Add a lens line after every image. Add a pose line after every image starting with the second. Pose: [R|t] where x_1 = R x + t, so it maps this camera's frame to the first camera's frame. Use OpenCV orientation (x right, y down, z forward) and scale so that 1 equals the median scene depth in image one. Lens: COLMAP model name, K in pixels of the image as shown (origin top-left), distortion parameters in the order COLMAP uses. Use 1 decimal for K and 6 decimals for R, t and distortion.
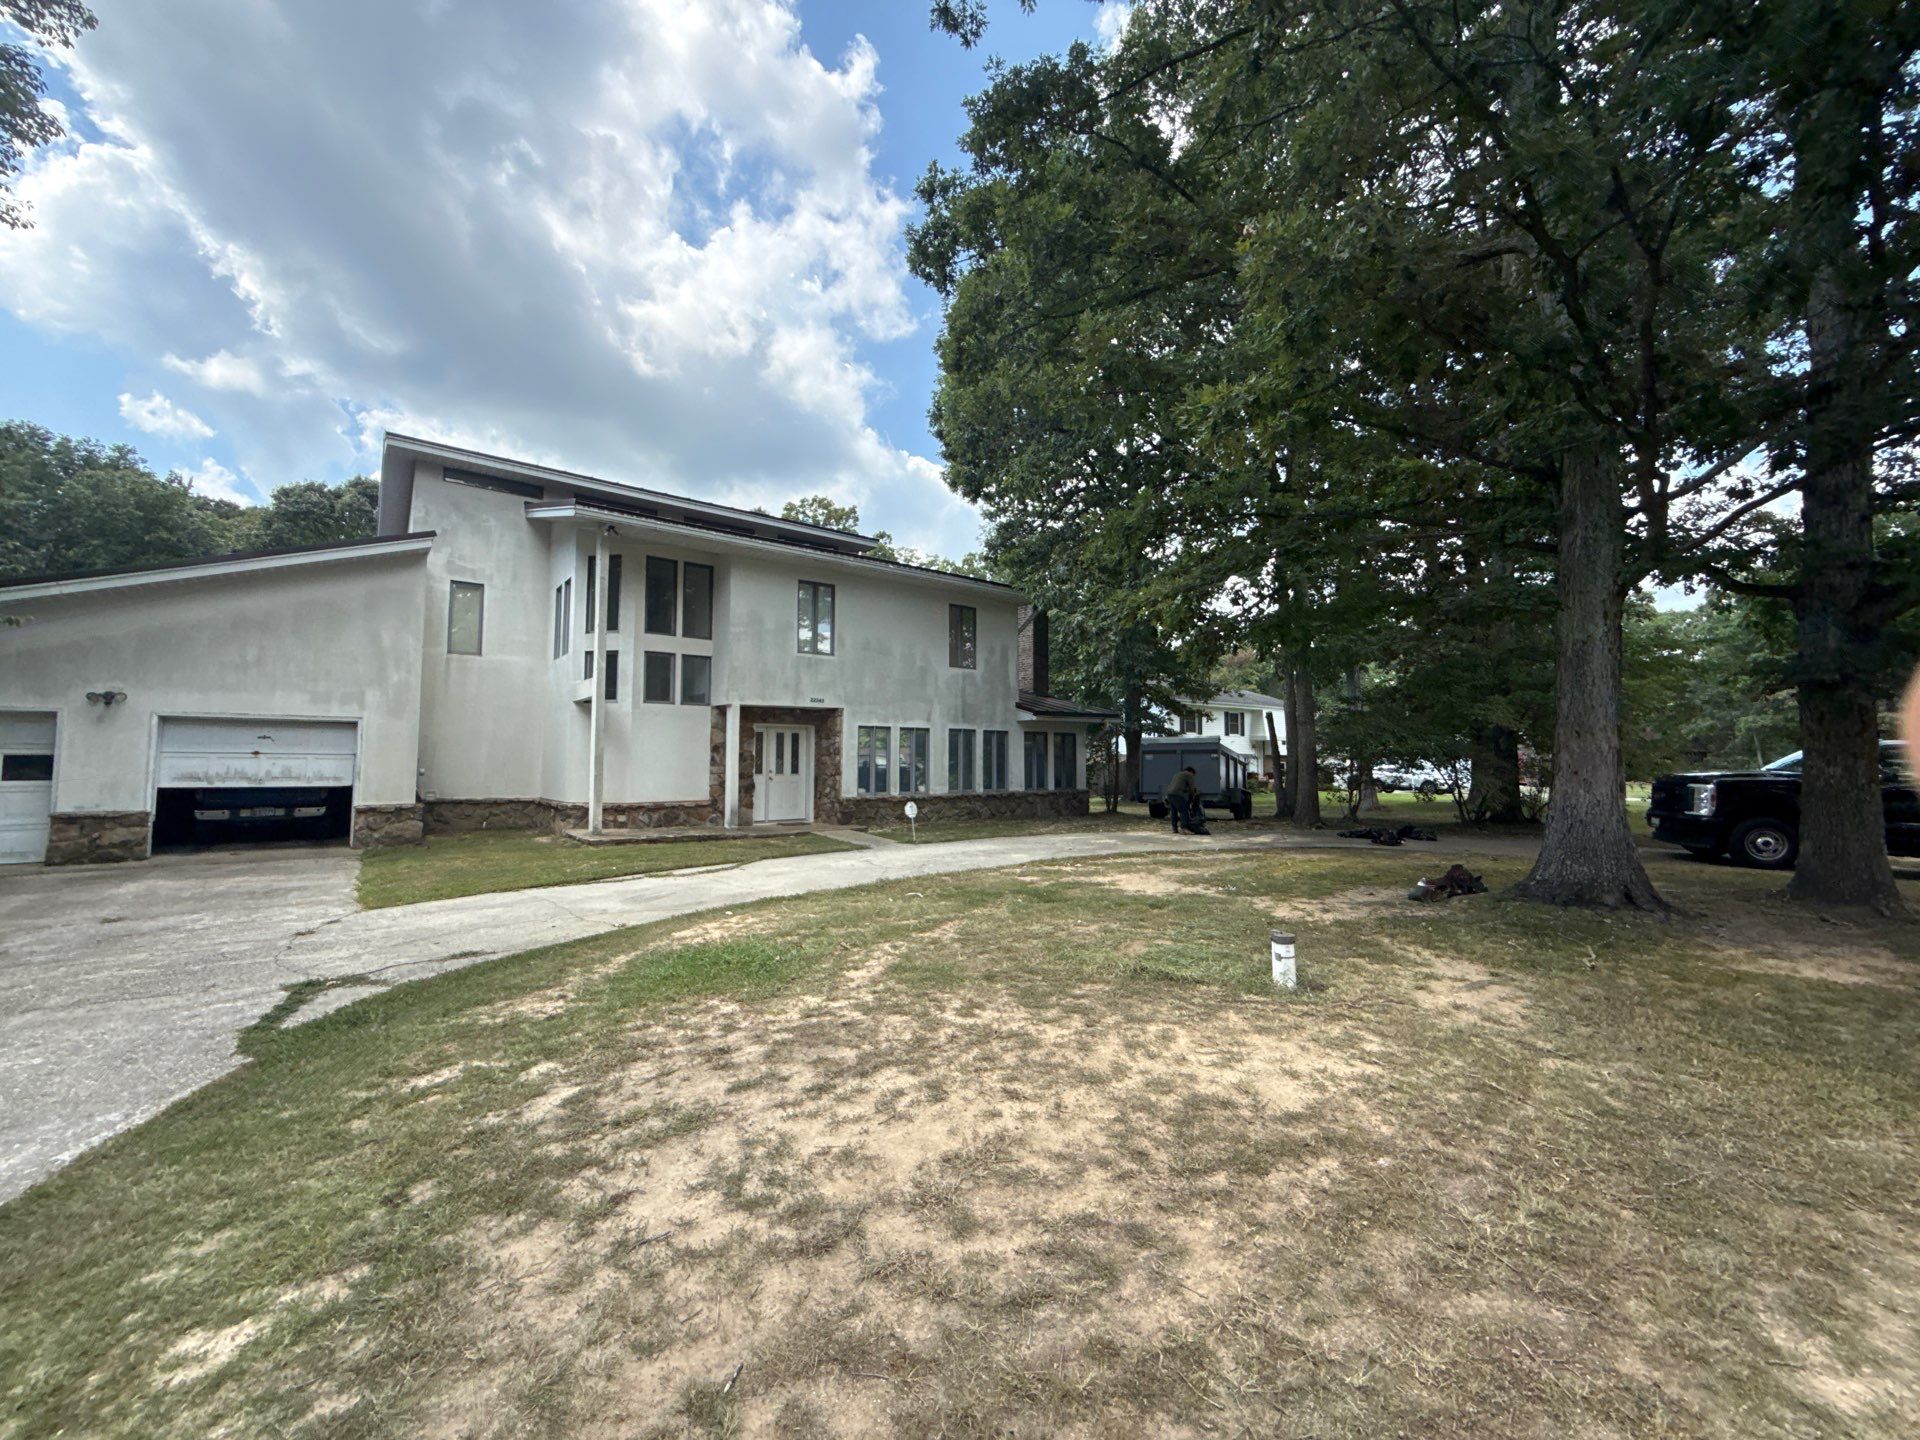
lens RADIAL K [[757.0, 0, 959.4], [0, 757.0, 709.9], [0, 0, 1]] dist [-0.002235, -0.000517]
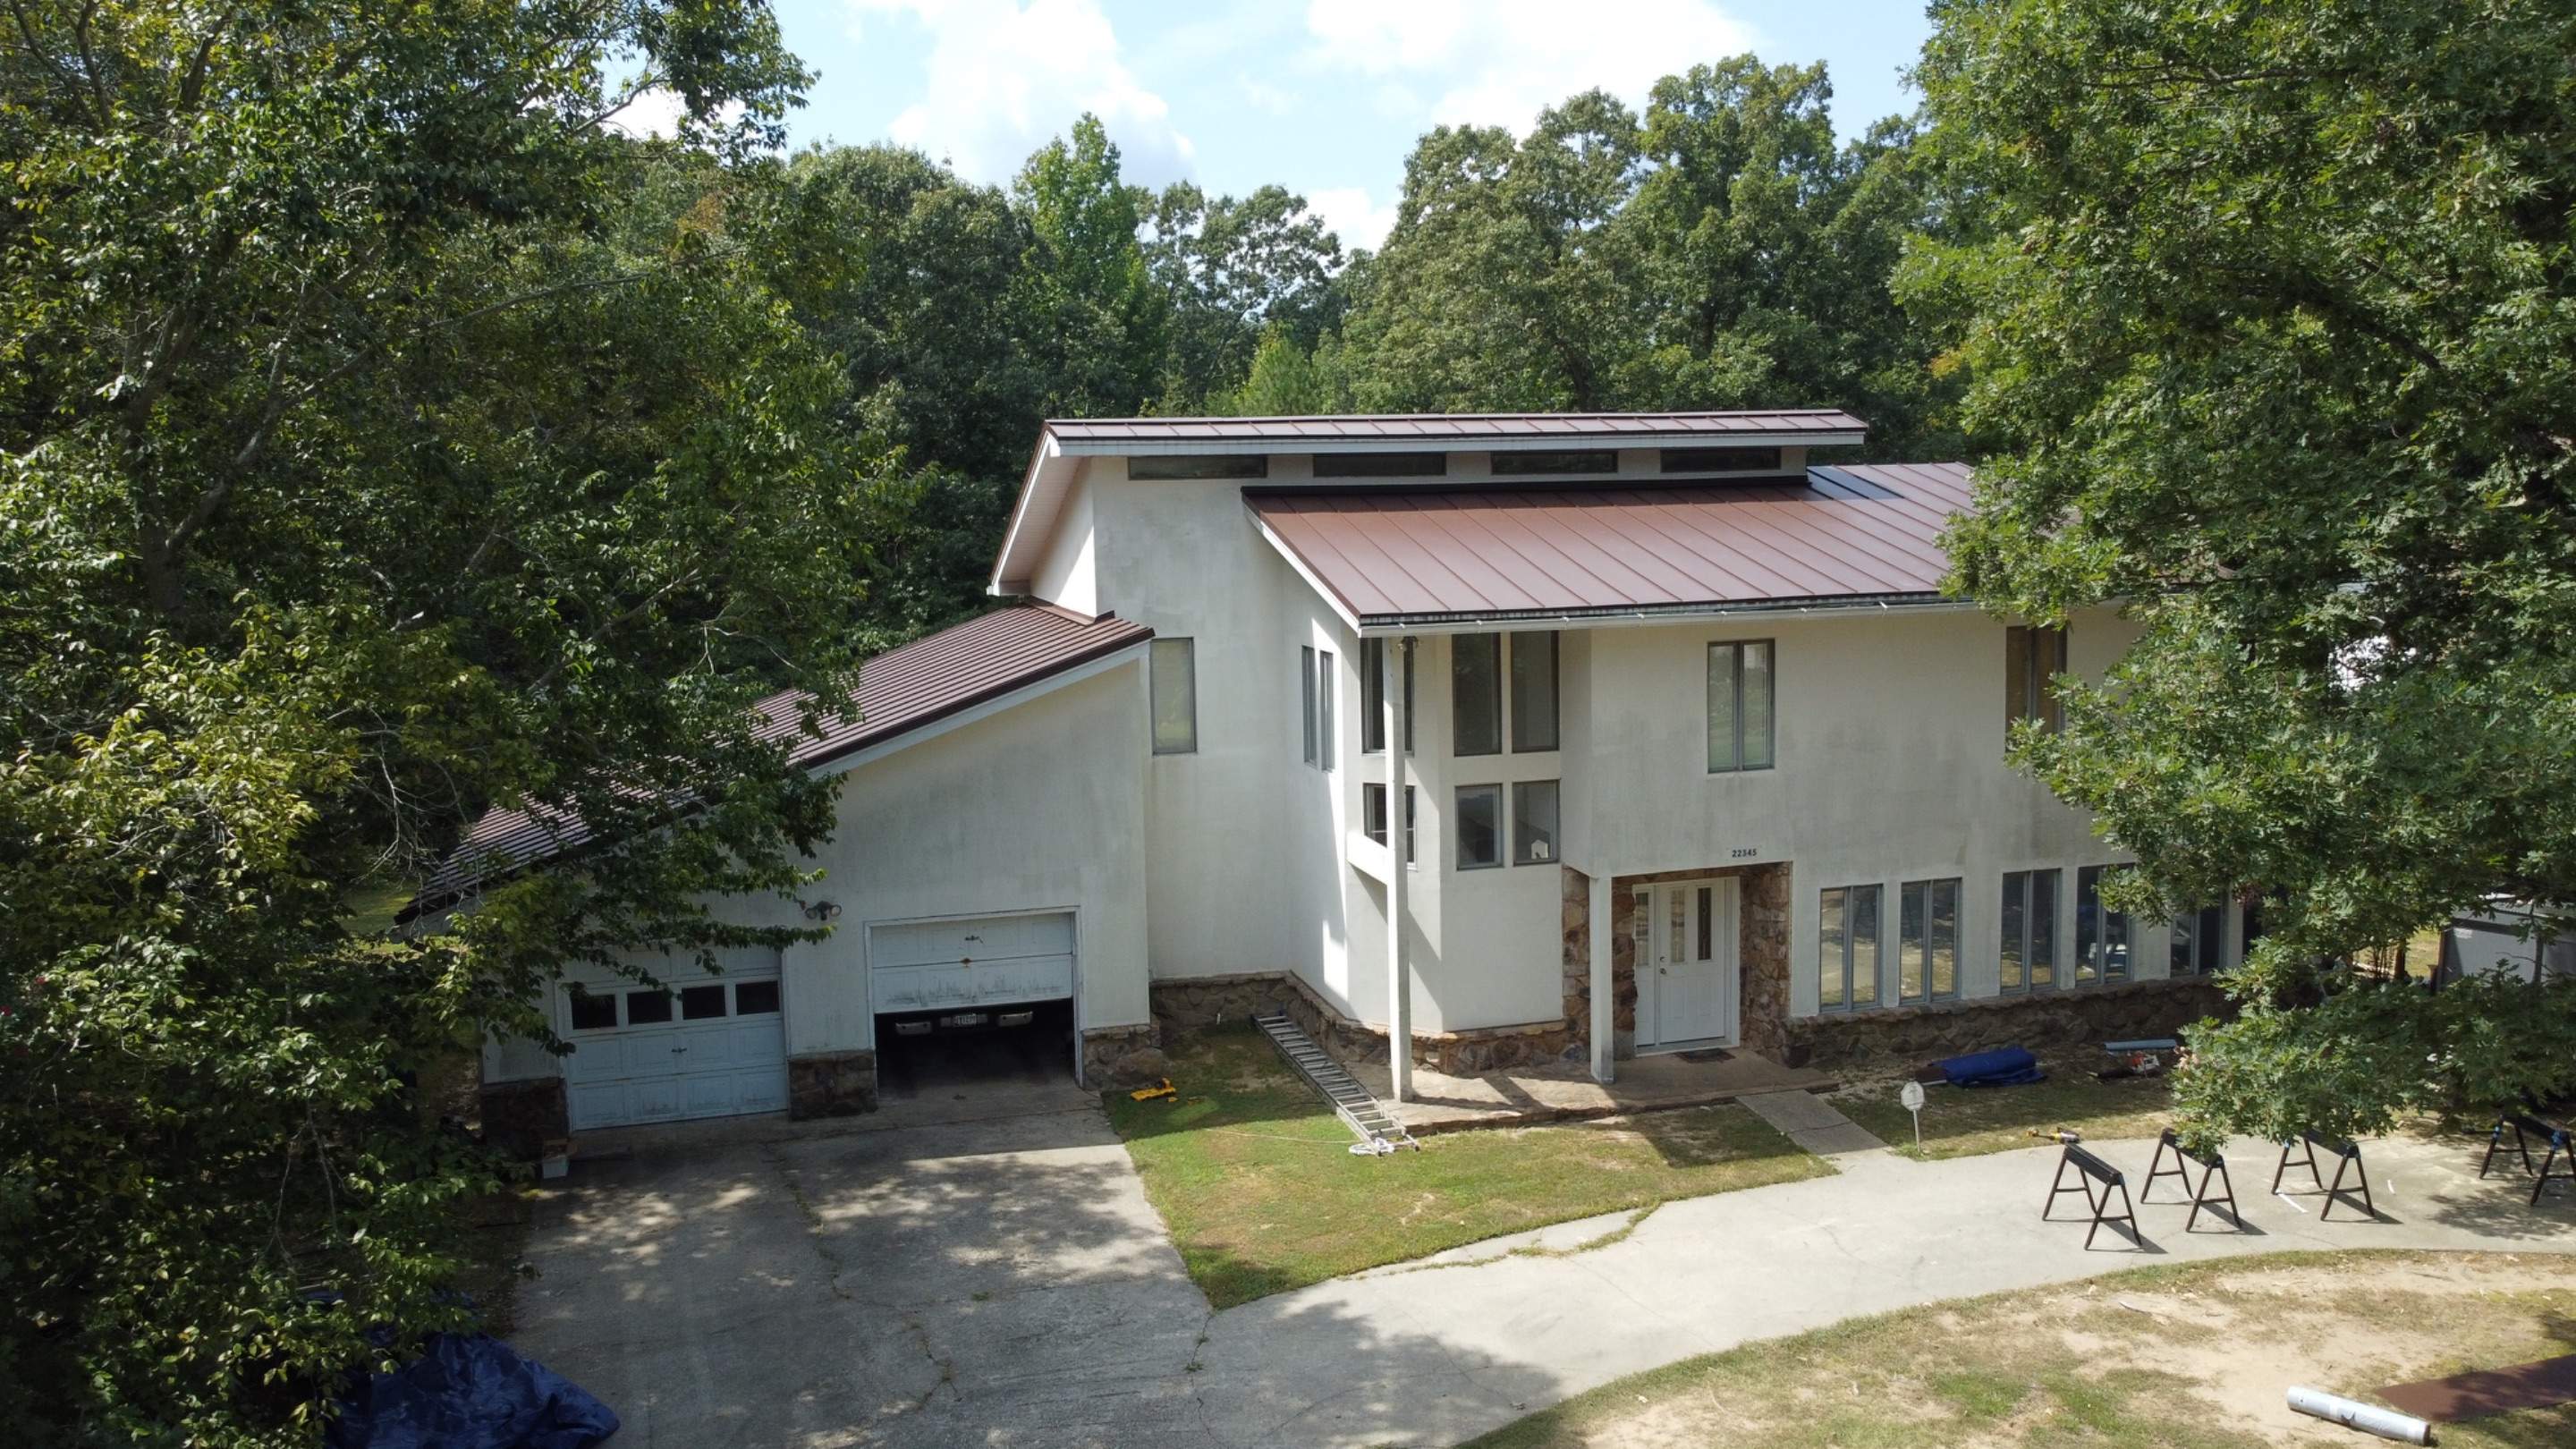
lens RADIAL K [[1937.6, 0, 1297.1], [0, 1937.6, 716.6], [0, 0, 1]] dist [0.000100, -0.001221]
pose [[0.919100, 0.024179, -0.393283, 0.071536], [0.048252, 0.983697, 0.173242, -0.391384], [0.391060, -0.178203, 0.902948, -0.418736]]
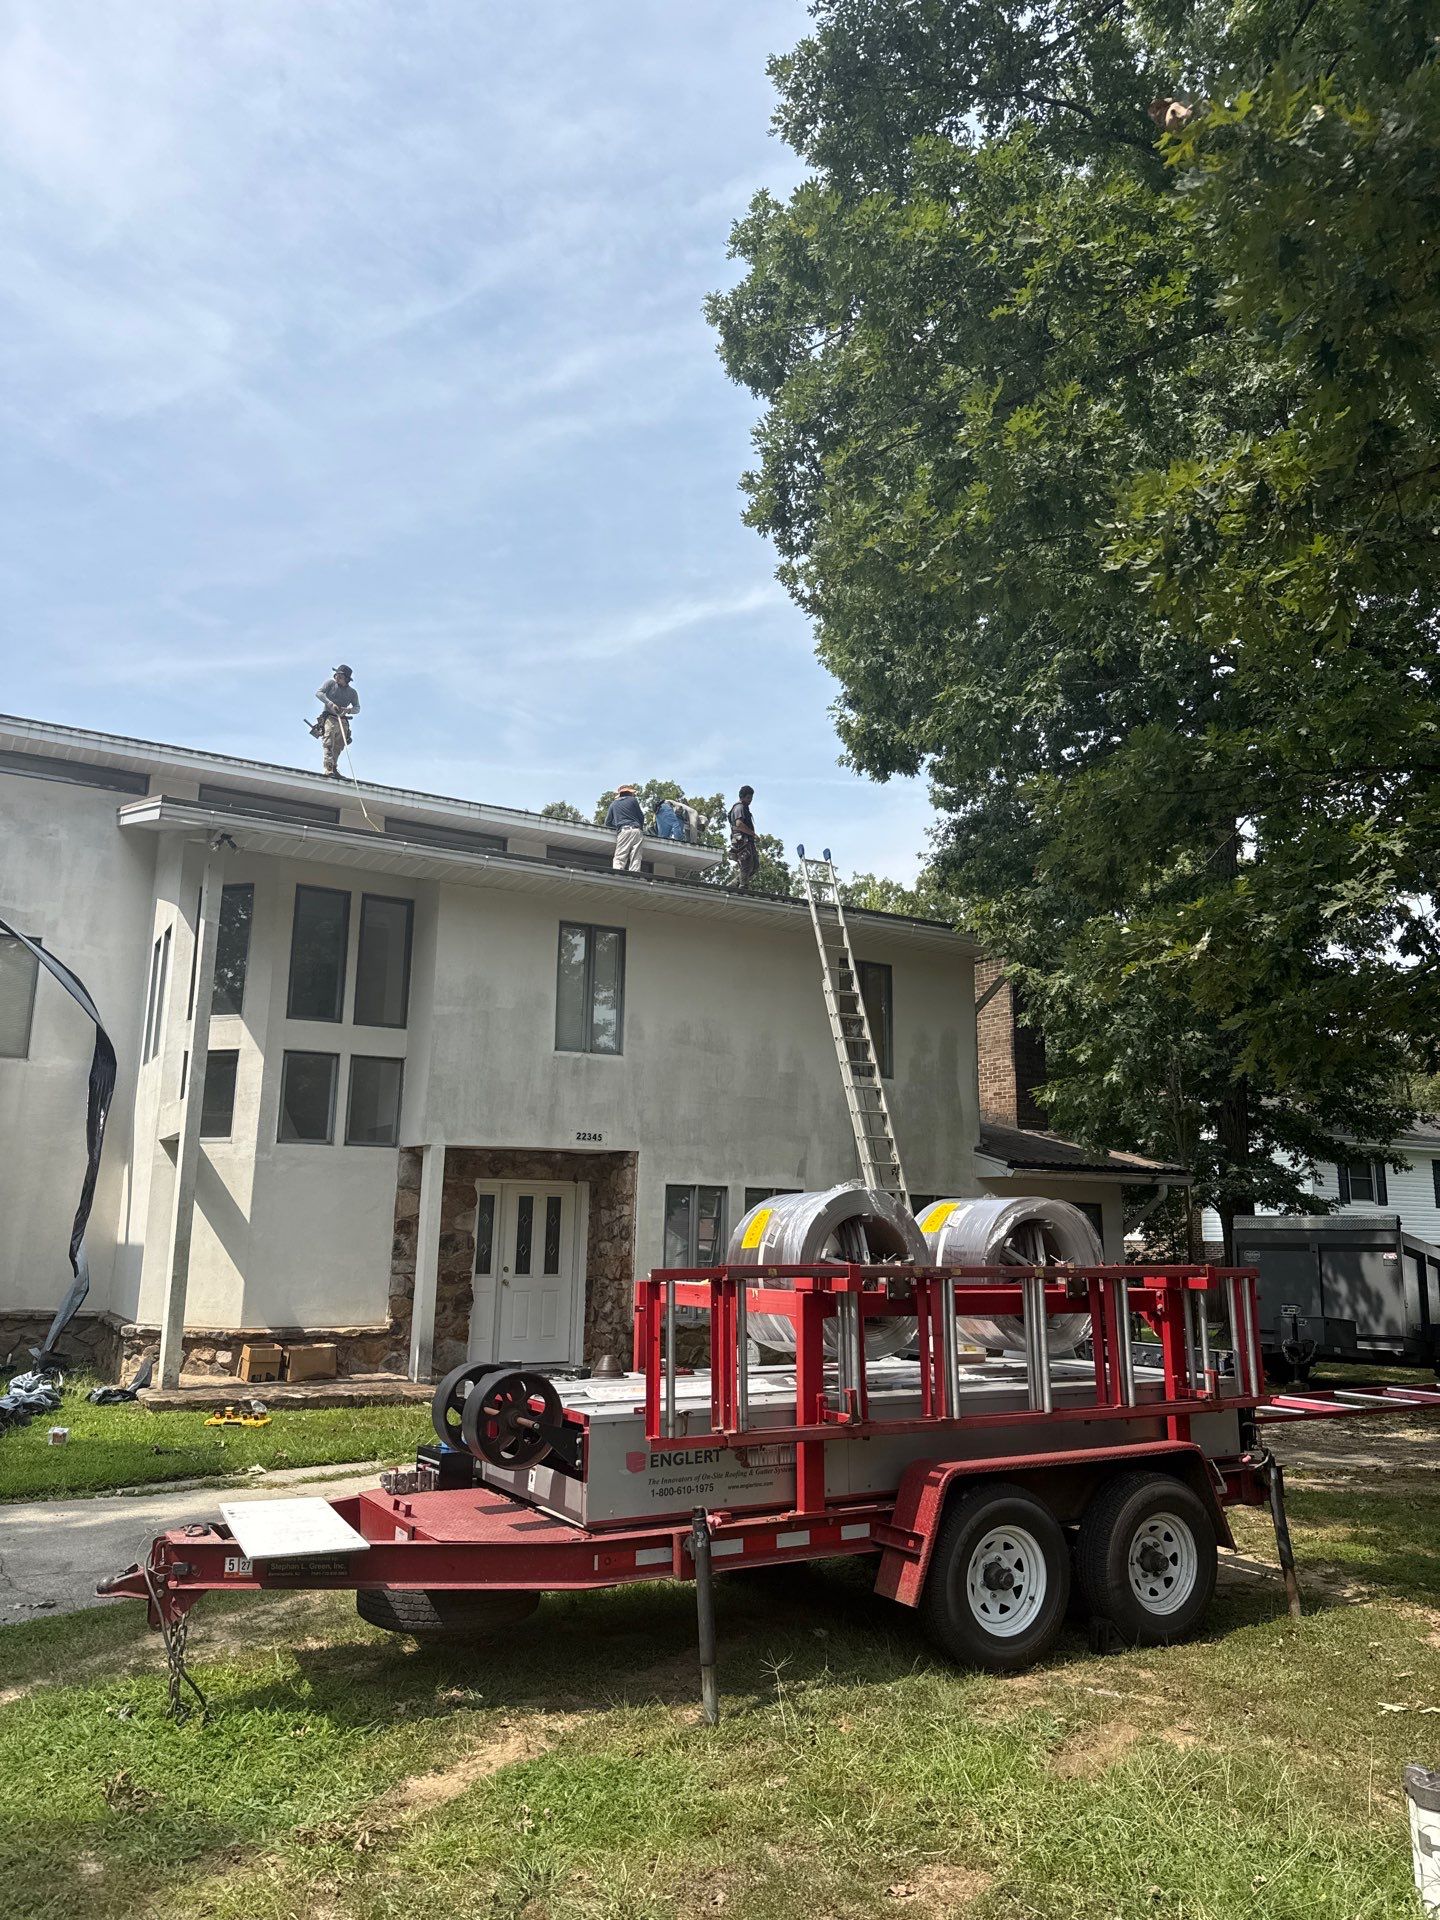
lens RADIAL K [[1318.3, 0, 720.0], [0, 1318.3, 960.0], [0, 0, 1]] dist [0.118087, -0.179889]
pose [[0.987827, -0.015210, -0.154814, 0.057872], [-0.006375, 0.990414, -0.137982, -0.008439], [0.155428, 0.137289, 0.978261, 0.065236]]
